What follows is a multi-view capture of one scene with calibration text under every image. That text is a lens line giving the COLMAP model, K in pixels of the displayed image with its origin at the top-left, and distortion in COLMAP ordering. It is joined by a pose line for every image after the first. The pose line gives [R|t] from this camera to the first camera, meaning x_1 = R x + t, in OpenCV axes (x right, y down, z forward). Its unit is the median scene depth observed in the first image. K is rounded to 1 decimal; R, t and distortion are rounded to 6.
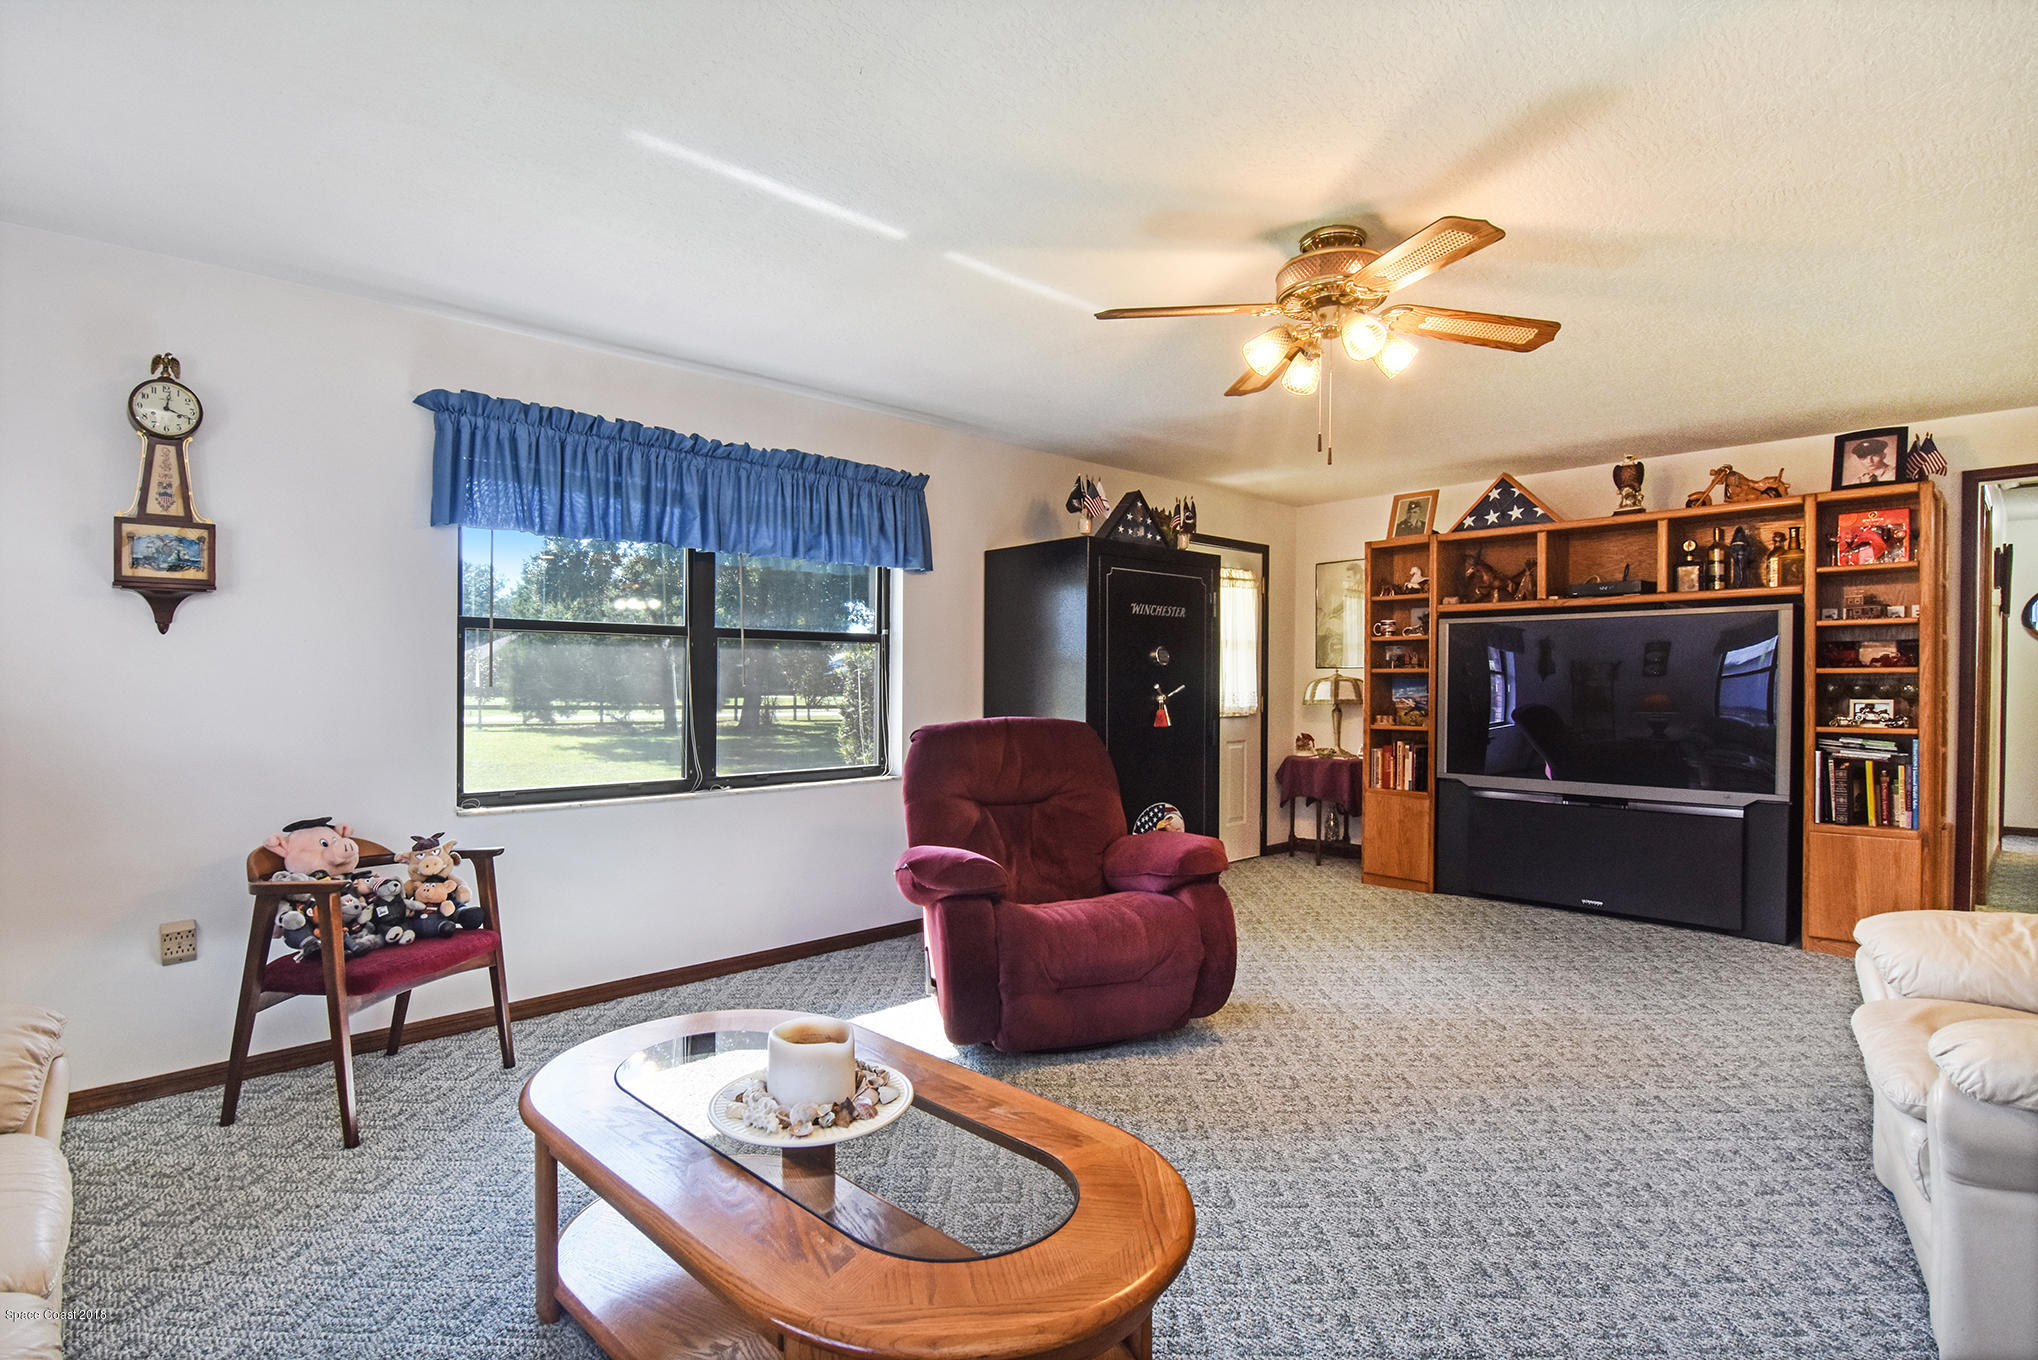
lens RADIAL K [[1013.2, 0, 1005.4], [0, 1013.2, 687.0], [0, 0, 1]] dist [-0.006515, -0.008333]
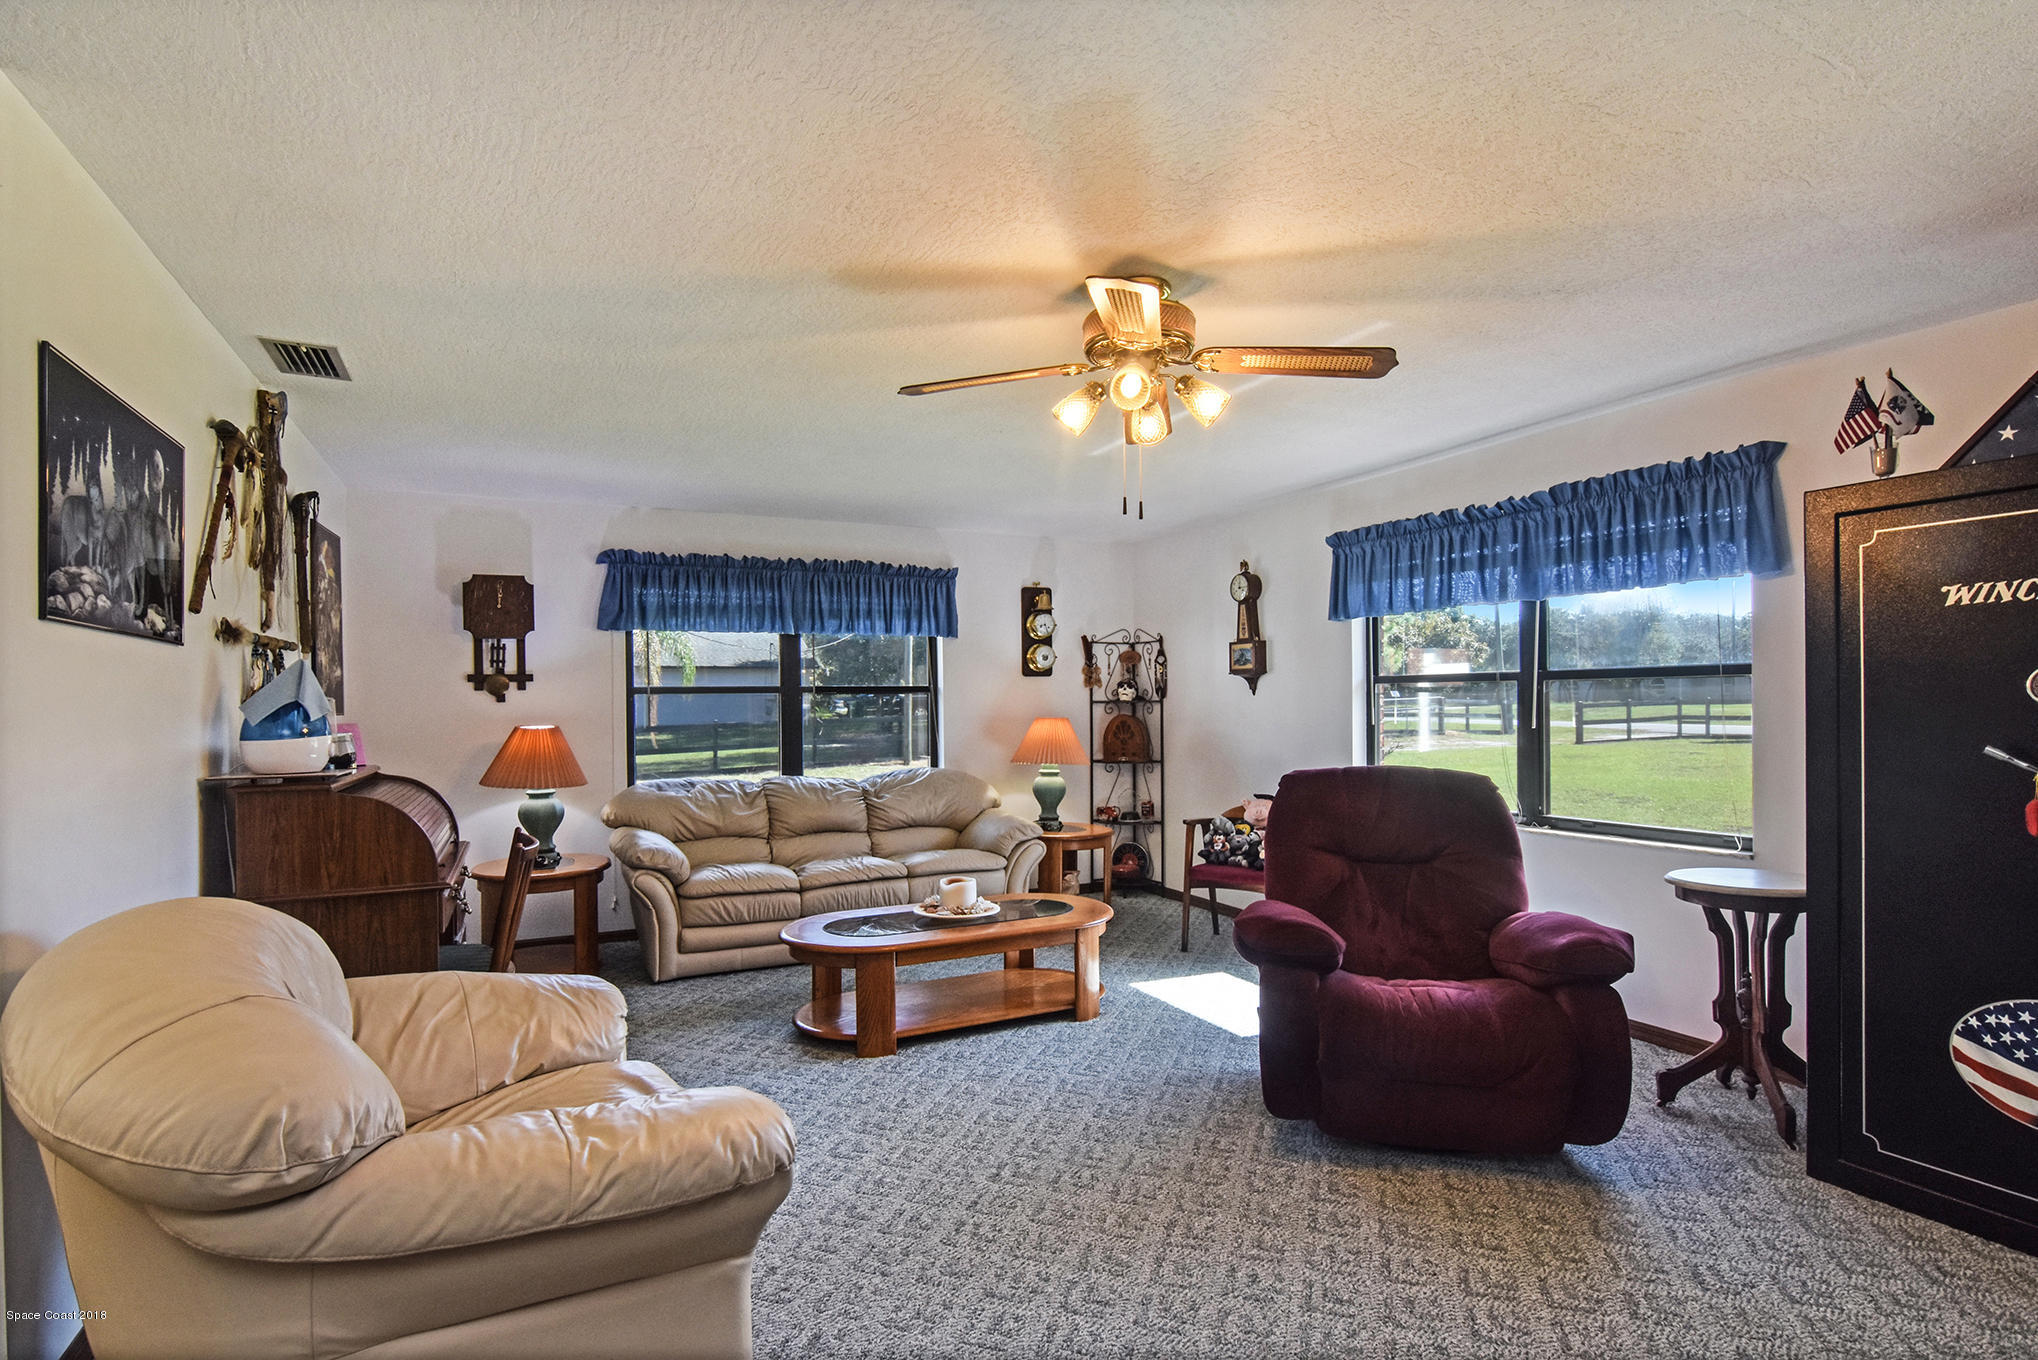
lens RADIAL K [[1013.2, 0, 1007.9], [0, 1013.2, 685.4], [0, 0, 1]] dist [-0.006515, -0.008333]
pose [[-0.316888, -0.016135, -0.948326, 0.854847], [0.000570, 0.999852, -0.017202, -0.026221], [0.948463, -0.005992, -0.316832, 0.795641]]
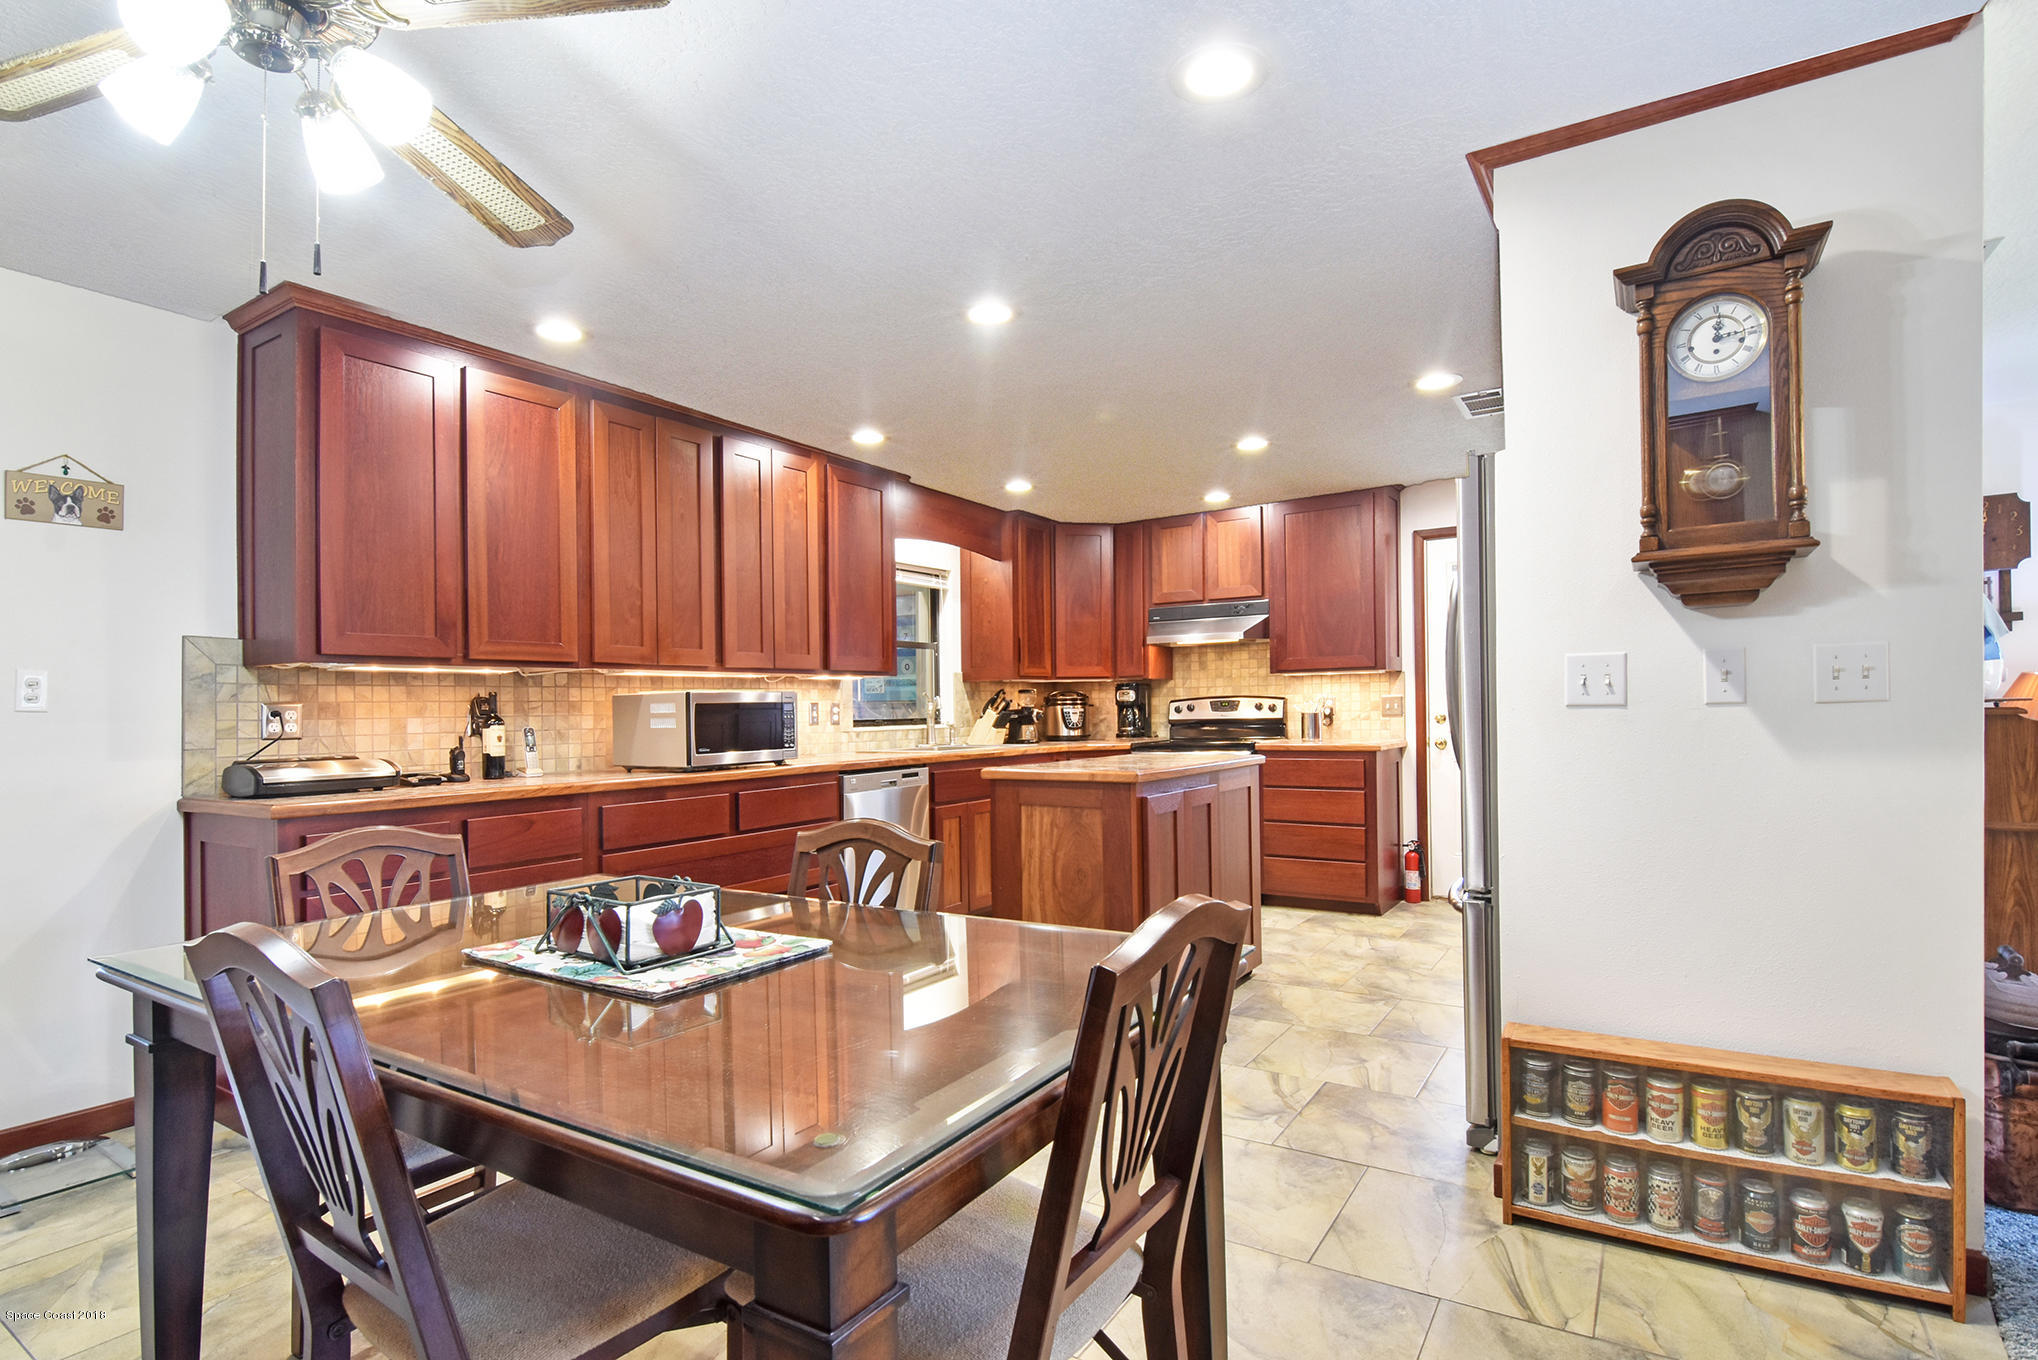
lens RADIAL K [[1013.2, 0, 1005.5], [0, 1013.2, 732.4], [0, 0, 1]] dist [-0.006515, -0.008333]
pose [[-0.977866, 0.020973, -0.208178, 1.109127], [0.014225, 0.999325, 0.033860, 0.012369], [0.208748, 0.030149, -0.977505, 0.636325]]
